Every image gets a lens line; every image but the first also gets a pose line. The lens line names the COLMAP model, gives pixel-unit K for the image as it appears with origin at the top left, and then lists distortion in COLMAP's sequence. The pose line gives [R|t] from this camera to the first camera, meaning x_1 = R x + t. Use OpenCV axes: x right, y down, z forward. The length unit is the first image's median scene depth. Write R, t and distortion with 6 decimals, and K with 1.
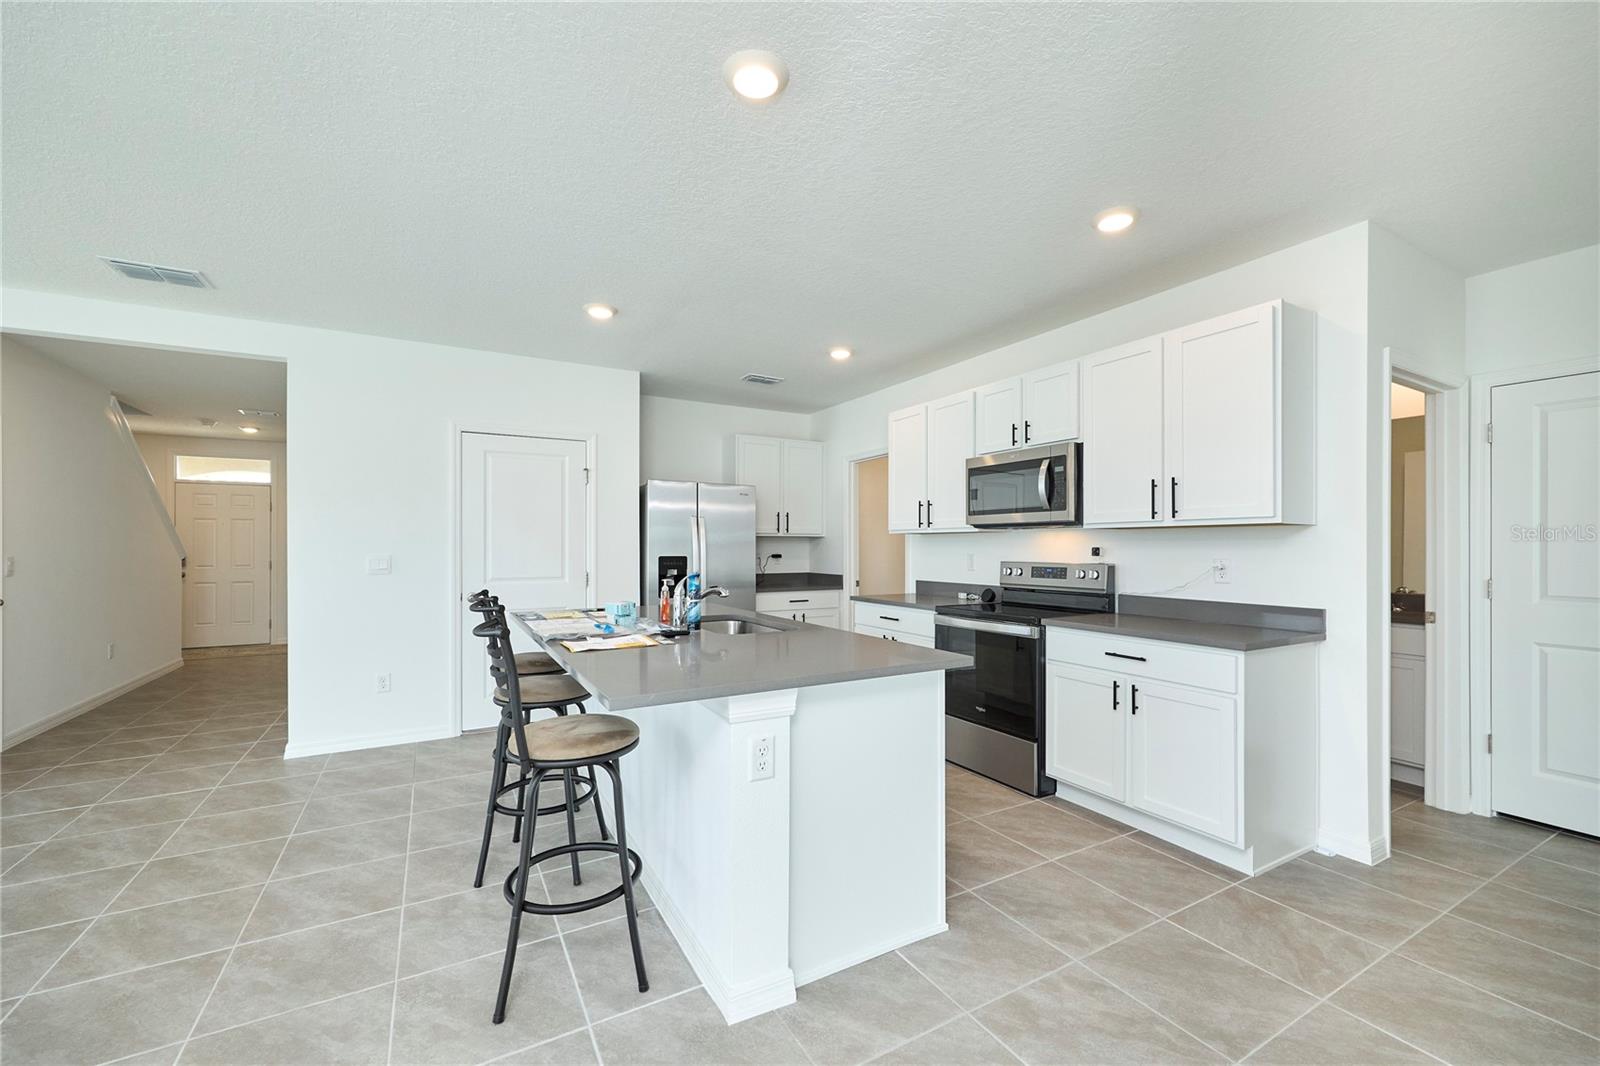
lens RADIAL K [[644.1, 0, 798.5], [0, 644.1, 542.9], [0, 0, 1]] dist [0.003080, -0.000136]
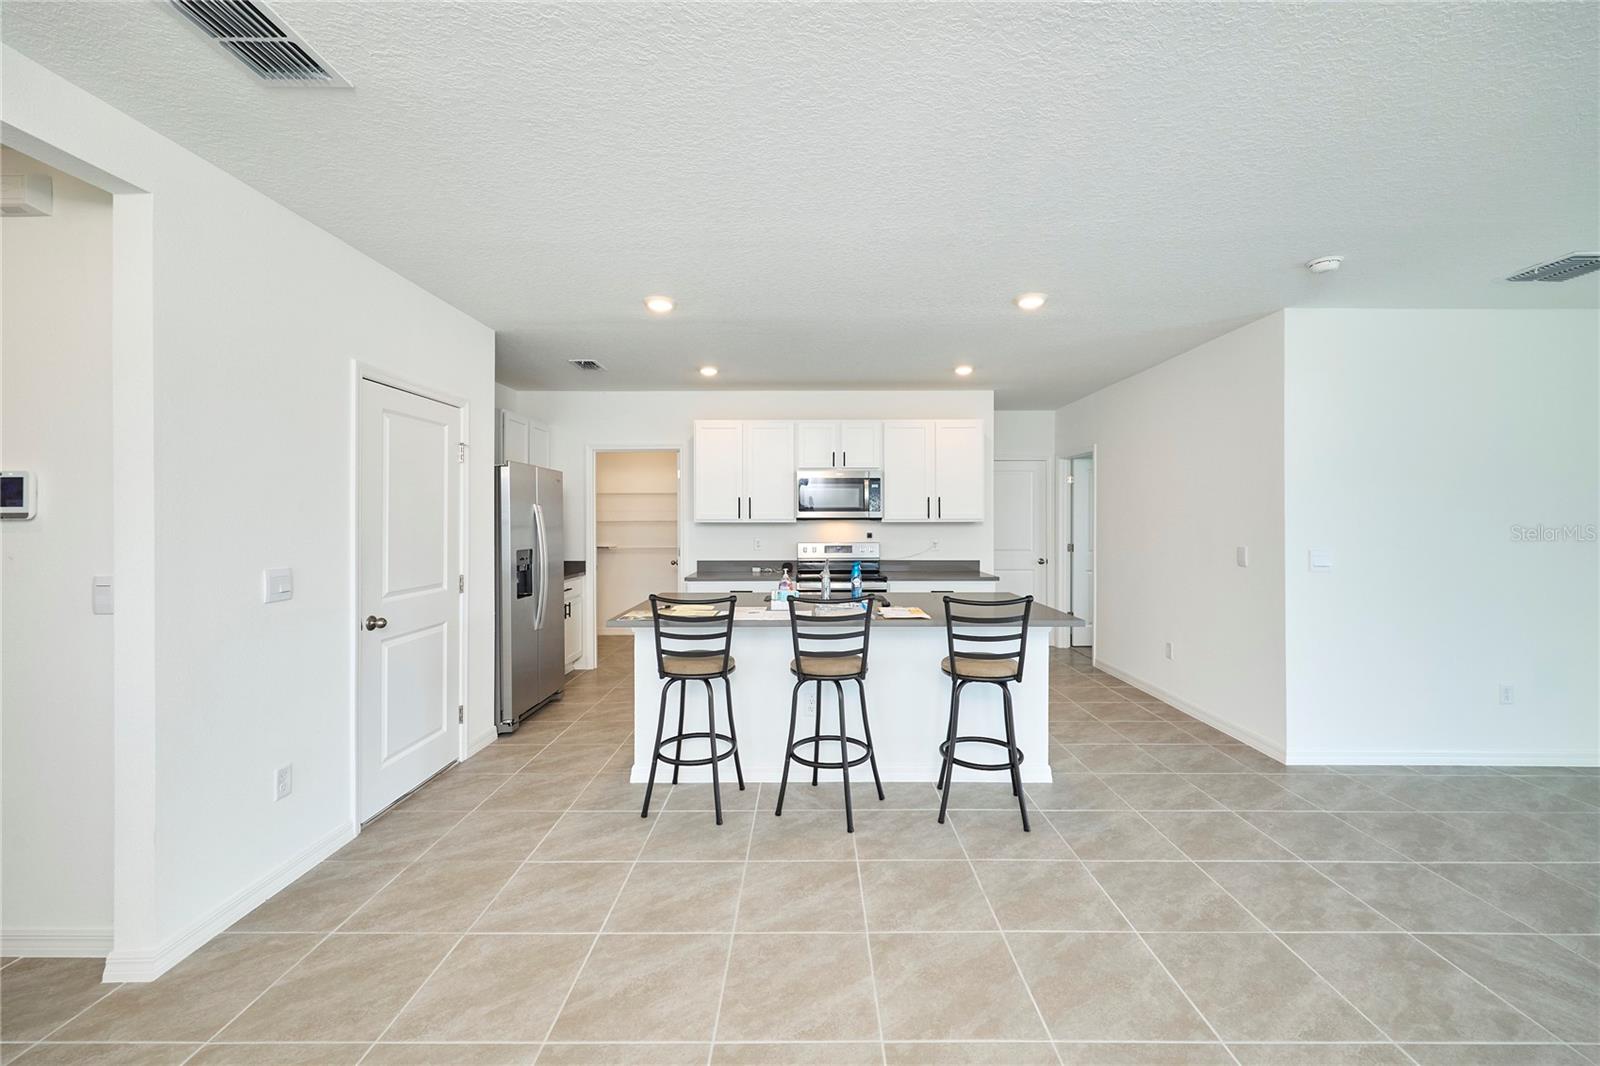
lens RADIAL K [[644.1, 0, 807.1], [0, 644.1, 513.8], [0, 0, 1]] dist [0.003080, -0.000136]
pose [[0.494179, 0.005237, 0.869344, -0.943213], [-0.003430, 0.999986, -0.004074, -0.031249], [-0.869353, -0.000969, 0.494190, 0.286066]]
